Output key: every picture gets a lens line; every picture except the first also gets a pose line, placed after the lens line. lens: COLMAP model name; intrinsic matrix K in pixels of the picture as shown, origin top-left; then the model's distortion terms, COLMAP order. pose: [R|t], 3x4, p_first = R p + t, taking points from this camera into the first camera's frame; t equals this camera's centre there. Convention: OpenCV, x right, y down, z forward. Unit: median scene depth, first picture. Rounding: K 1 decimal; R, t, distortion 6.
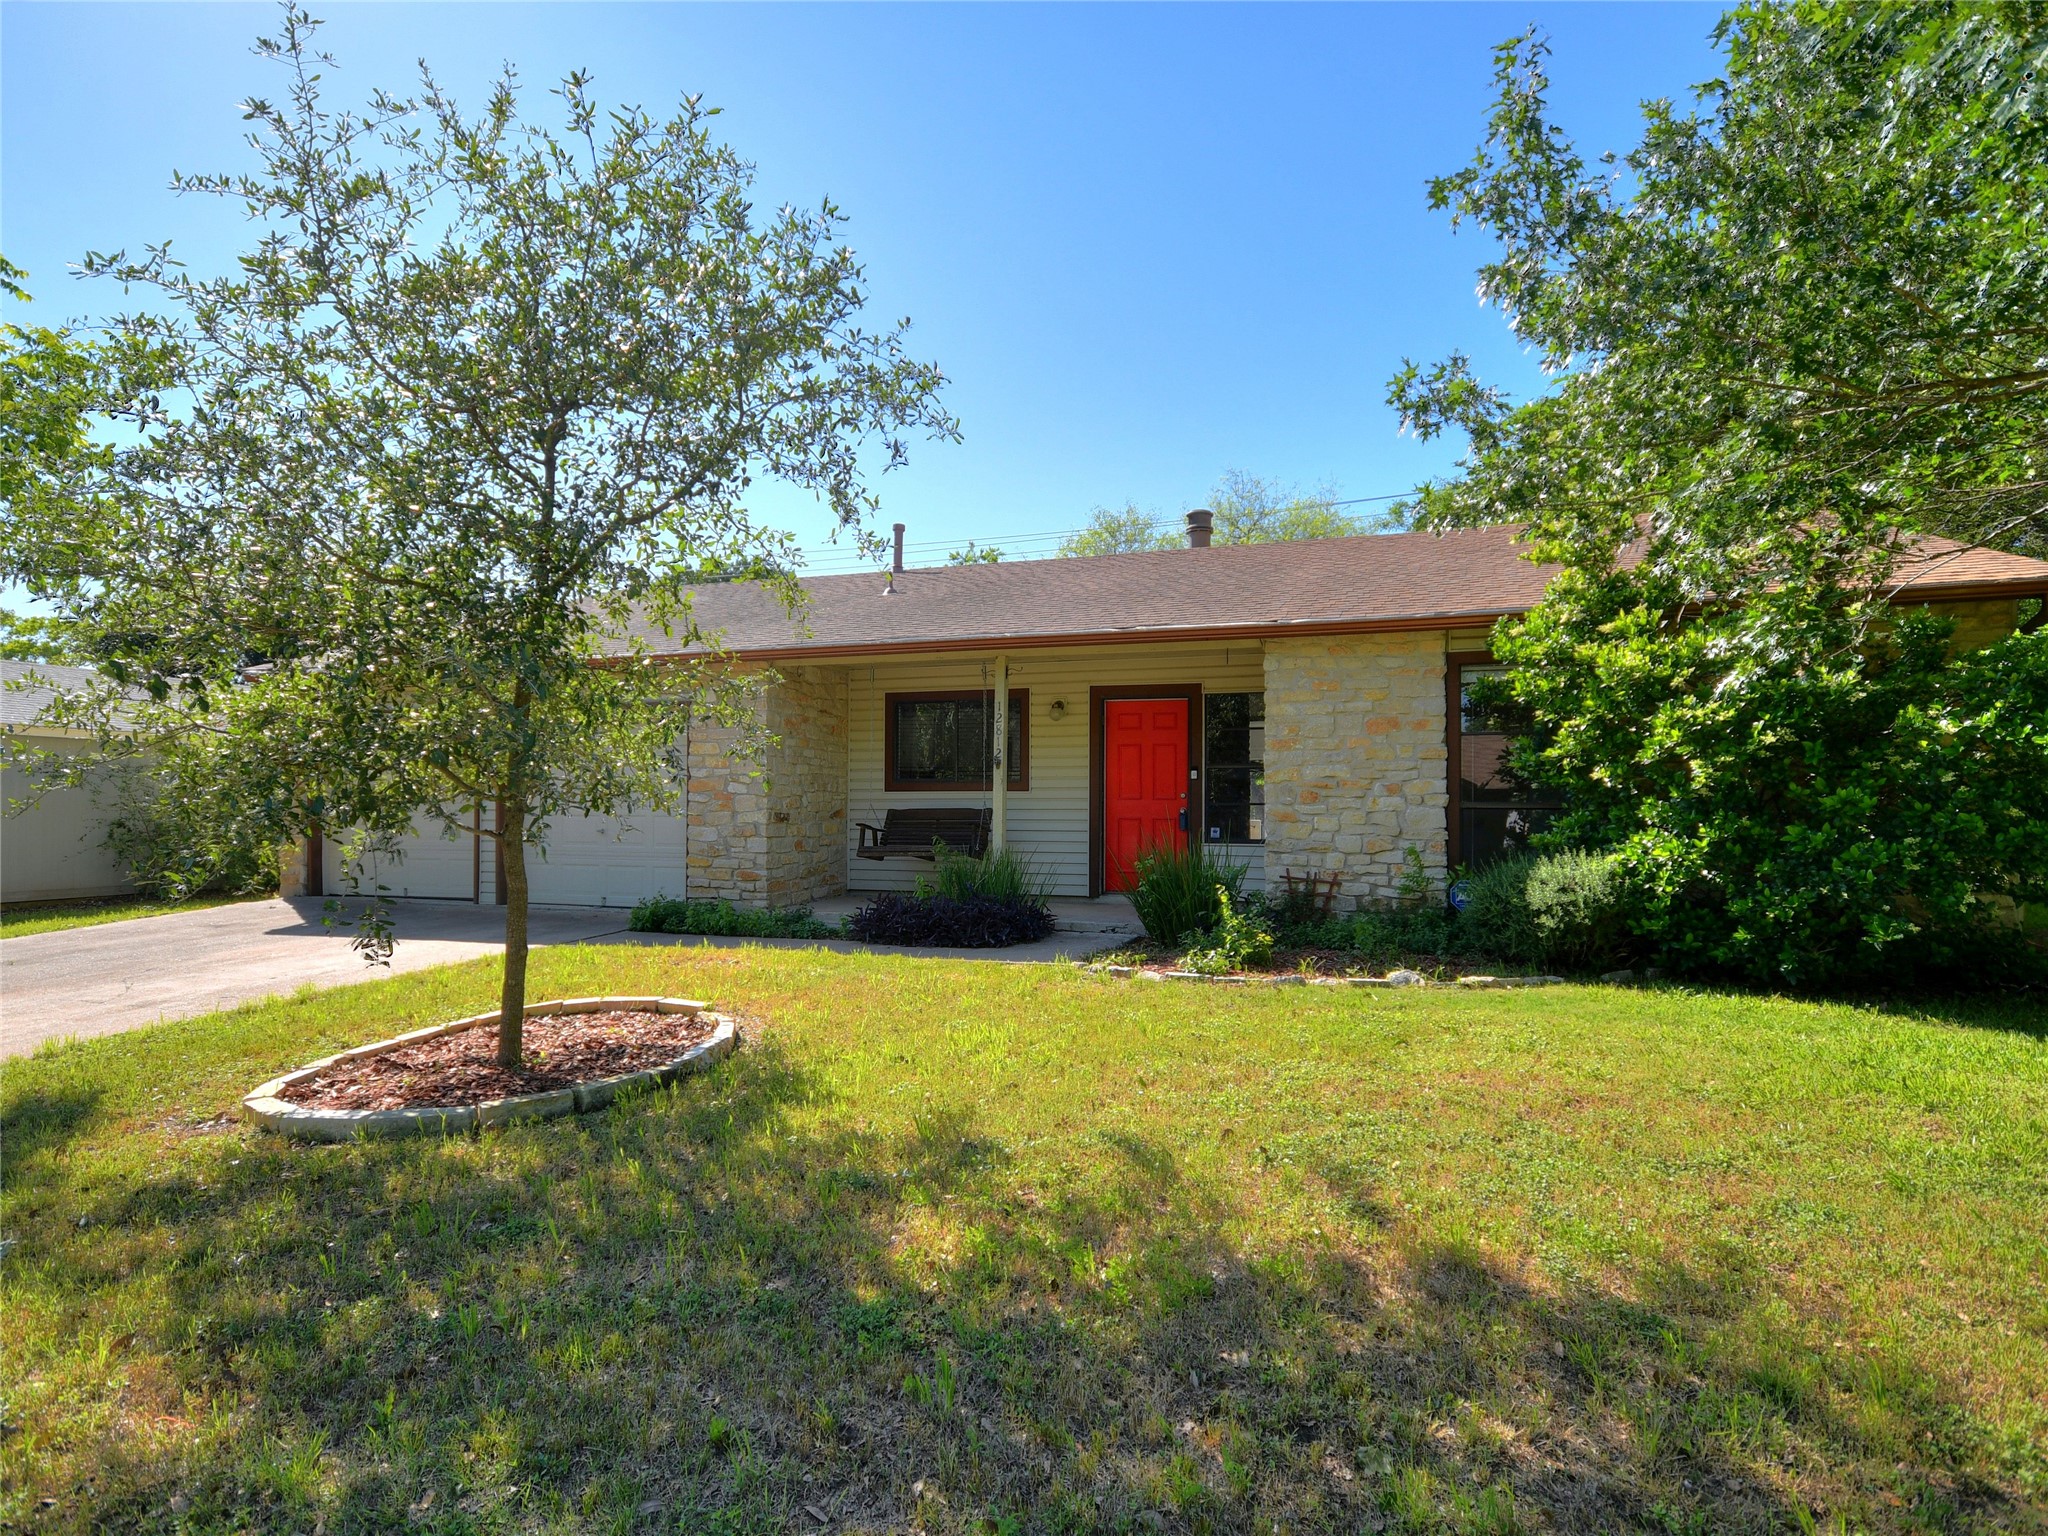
lens RADIAL K [[1122.1, 0, 1024.0], [0, 1122.1, 768.0], [0, 0, 1]] dist [-0.000434, 0.000088]
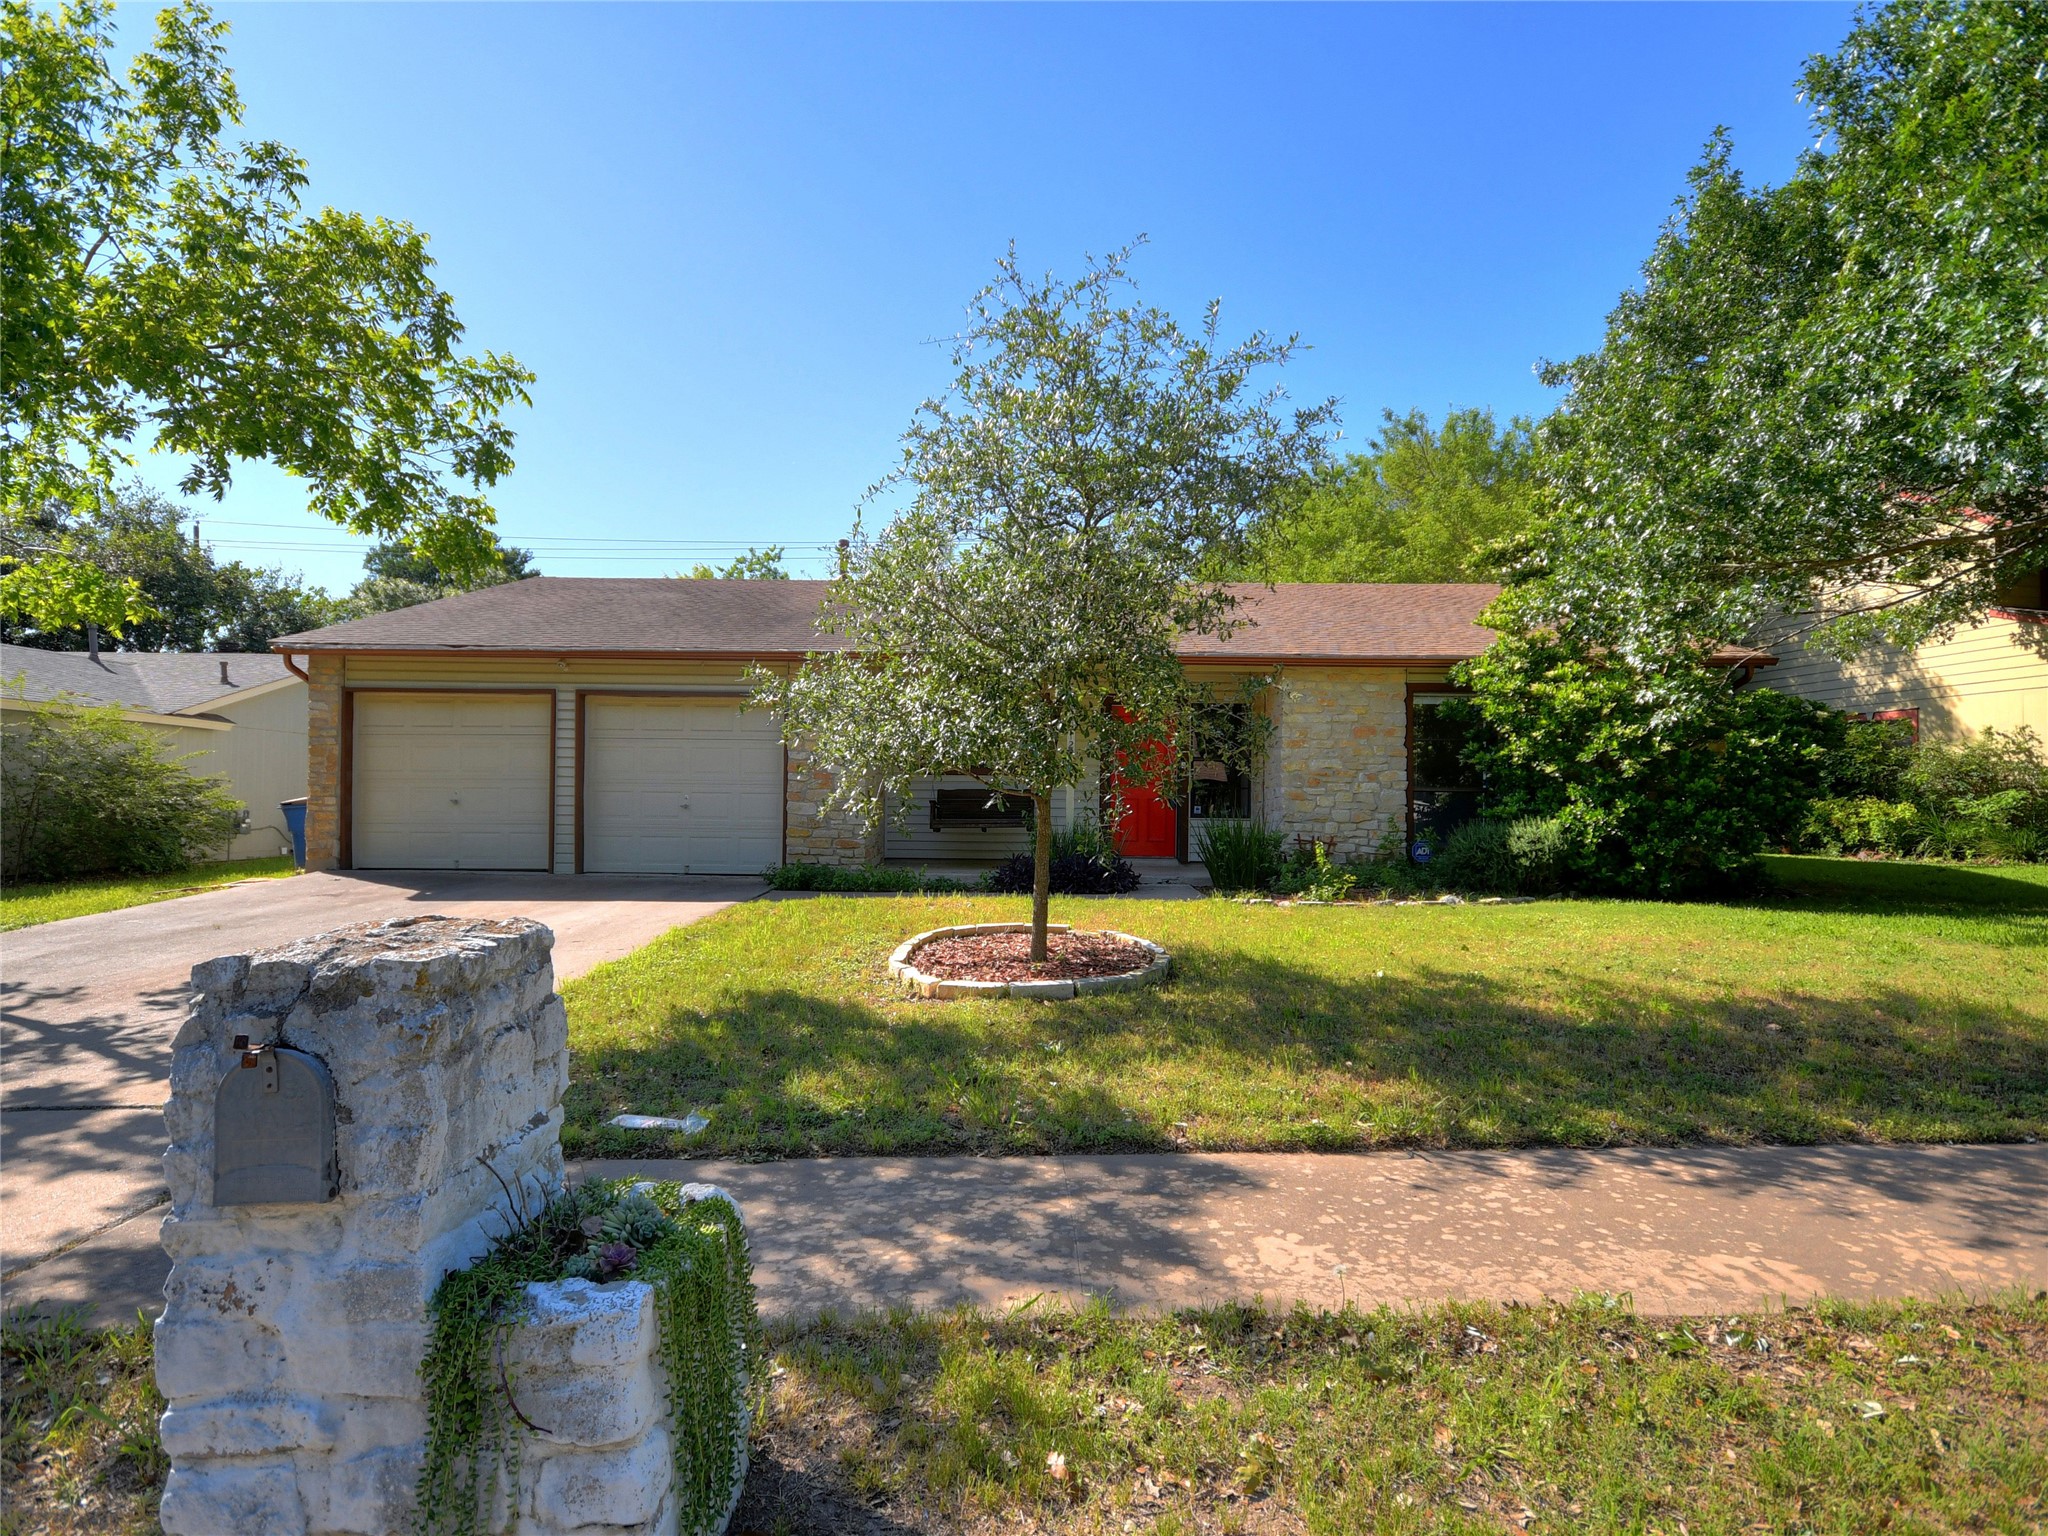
lens RADIAL K [[1063.3, 0, 1023.6], [0, 1063.3, 784.1], [0, 0, 1]] dist [-0.001425, 0.000161]
pose [[0.946656, 0.013314, 0.321970, -0.654057], [-0.019361, 0.999691, 0.015588, 0.018886], [-0.321663, -0.020990, 0.946621, -0.166996]]
